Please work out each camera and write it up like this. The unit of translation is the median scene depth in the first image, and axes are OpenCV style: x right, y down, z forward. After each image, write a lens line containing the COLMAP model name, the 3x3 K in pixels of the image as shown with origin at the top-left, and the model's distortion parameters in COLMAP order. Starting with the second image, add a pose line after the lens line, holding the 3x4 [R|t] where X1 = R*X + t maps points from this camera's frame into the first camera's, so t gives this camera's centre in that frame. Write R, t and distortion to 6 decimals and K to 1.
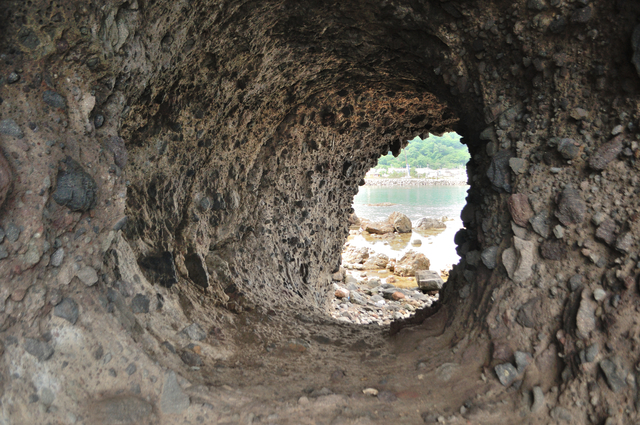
lens RADIAL K [[505.7, 0, 320.2], [0, 505.7, 211.7], [0, 0, 1]] dist [-0.083574, 0.011610]
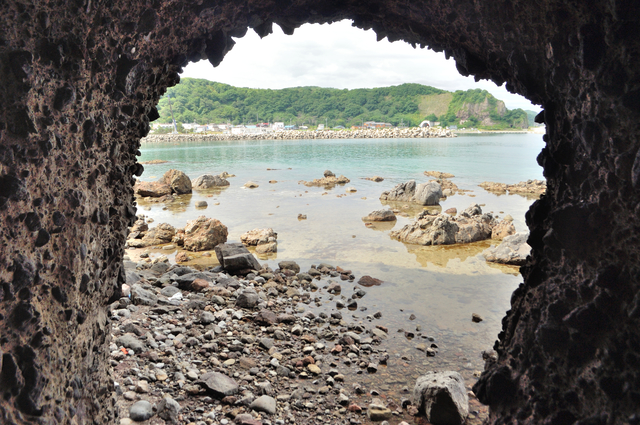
lens RADIAL K [[505.7, 0, 317.8], [0, 505.7, 214.9], [0, 0, 1]] dist [-0.083574, 0.011610]
pose [[0.900952, -0.076249, 0.427167, 0.005211], [0.036360, 0.994244, 0.100784, -0.000506], [-0.432393, -0.075269, 0.898538, 0.280575]]
